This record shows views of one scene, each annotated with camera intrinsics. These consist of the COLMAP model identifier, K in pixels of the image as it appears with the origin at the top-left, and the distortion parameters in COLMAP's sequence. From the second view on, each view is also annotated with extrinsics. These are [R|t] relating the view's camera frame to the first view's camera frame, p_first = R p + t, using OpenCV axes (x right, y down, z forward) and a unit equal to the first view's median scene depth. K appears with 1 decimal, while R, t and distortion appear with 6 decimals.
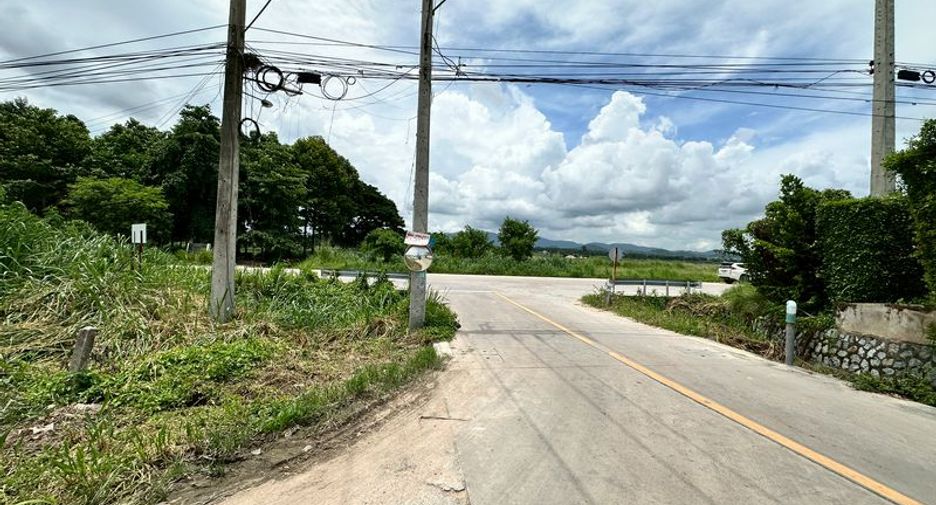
lens RADIAL K [[374.3, 0, 468.4], [0, 374.3, 252.8], [0, 0, 1]] dist [-0.007341, 0.002548]
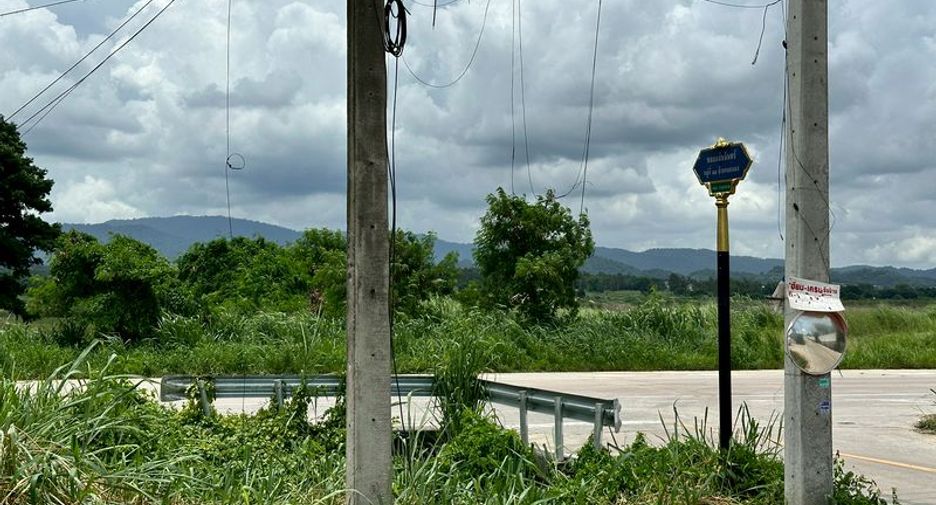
lens RADIAL K [[1301.2, 0, 469.9], [0, 1301.2, 247.4], [0, 0, 1]] dist [0.110847, 0.000000]
pose [[0.971698, -0.023123, 0.235093, -0.414057], [0.030659, 0.999125, -0.028451, -0.030201], [-0.234229, 0.034854, 0.971556, -0.159644]]
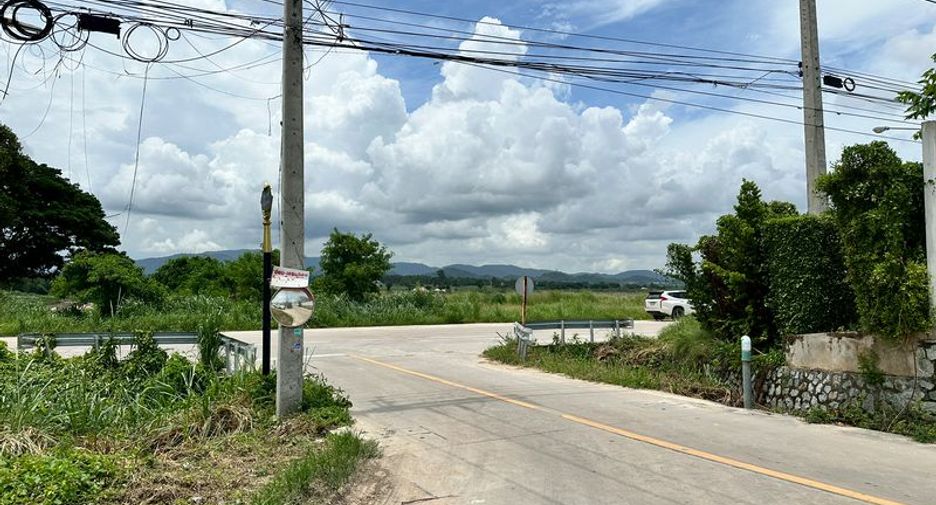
lens RADIAL K [[656.1, 0, 474.3], [0, 656.1, 250.3], [0, 0, 1]] dist [0.058573, -0.079387]
pose [[0.938868, -0.018487, 0.343780, -0.112581], [0.036709, 0.998240, -0.046573, -0.009797], [-0.342314, 0.056345, 0.937895, -0.108198]]
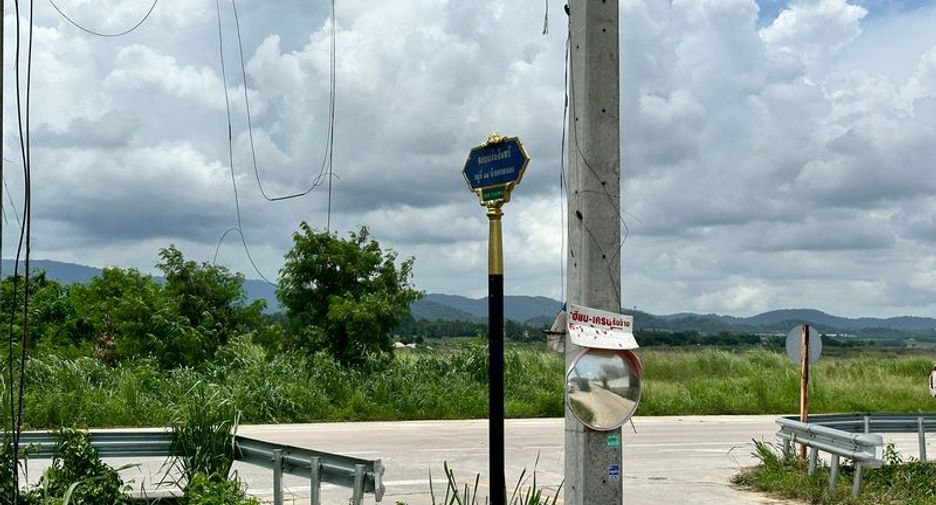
lens RADIAL K [[1301.2, 0, 474.9], [0, 1301.2, 262.0], [0, 0, 1]] dist [0.110847, 0.000000]
pose [[0.935044, -0.007380, 0.354456, -0.310994], [0.026711, 0.998408, -0.049673, -0.020800], [-0.353525, 0.055914, 0.933752, -0.008818]]
